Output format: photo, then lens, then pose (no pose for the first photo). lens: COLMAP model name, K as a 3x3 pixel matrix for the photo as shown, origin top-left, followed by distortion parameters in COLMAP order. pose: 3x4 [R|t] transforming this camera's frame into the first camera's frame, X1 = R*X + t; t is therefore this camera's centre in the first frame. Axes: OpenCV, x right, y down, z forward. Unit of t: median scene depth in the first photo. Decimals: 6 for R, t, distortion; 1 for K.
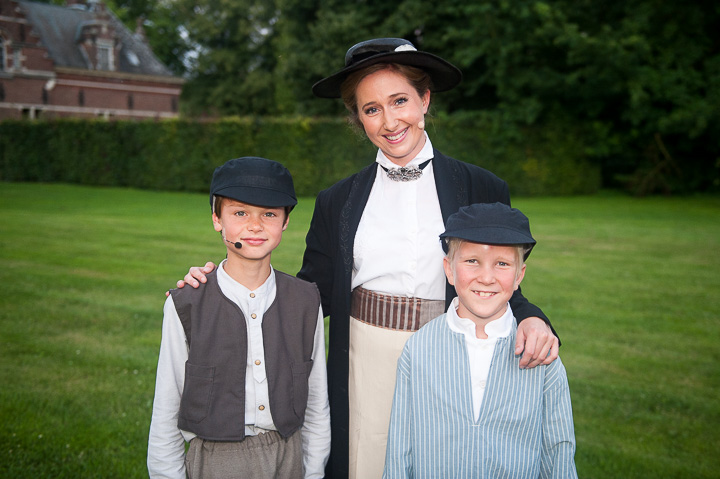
lens RADIAL K [[837.6, 0, 379.2], [0, 837.6, 228.8], [0, 0, 1]] dist [0.064745, 0.017524]
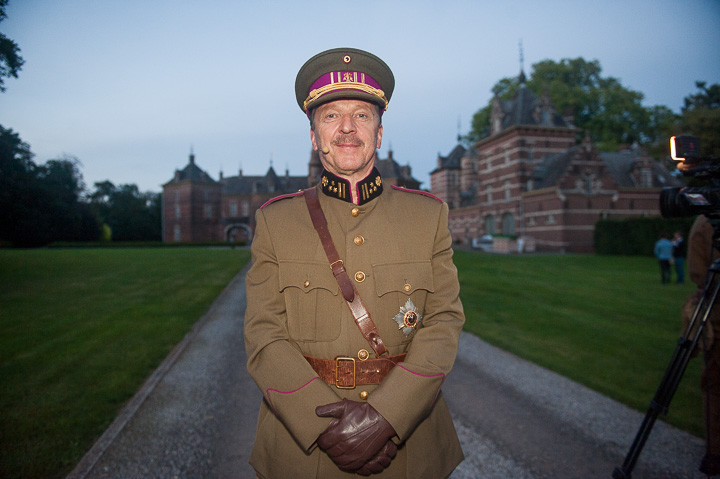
lens RADIAL K [[482.9, 0, 358.5], [0, 482.9, 240.9], [0, 0, 1]] dist [-0.050285, -0.007863]
pose [[0.732547, -0.008336, -0.680666, -0.162288], [-0.049310, 0.996648, -0.065274, 0.004397], [0.678929, 0.081380, 0.729680, -0.052801]]
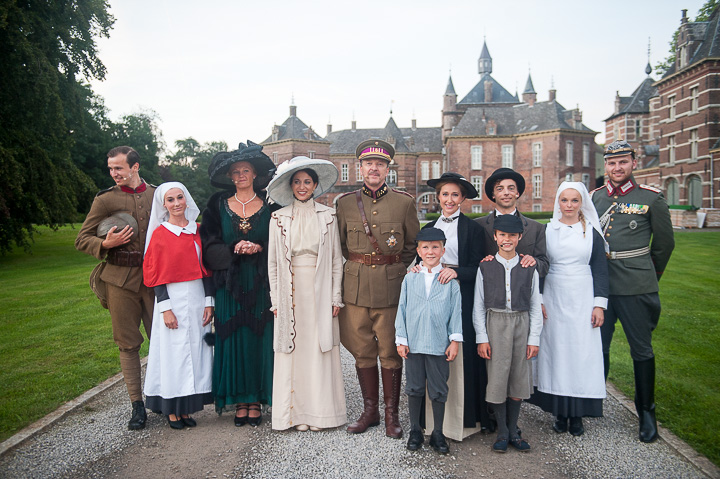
lens RADIAL K [[678.5, 0, 360.0], [0, 678.5, 240.7], [0, 0, 1]] dist [0.019599, 0.003460]
pose [[0.551898, 0.024411, -0.833554, 0.070537], [-0.063065, 0.997931, -0.012531, 0.017195], [0.831523, 0.059484, 0.552296, -0.174917]]
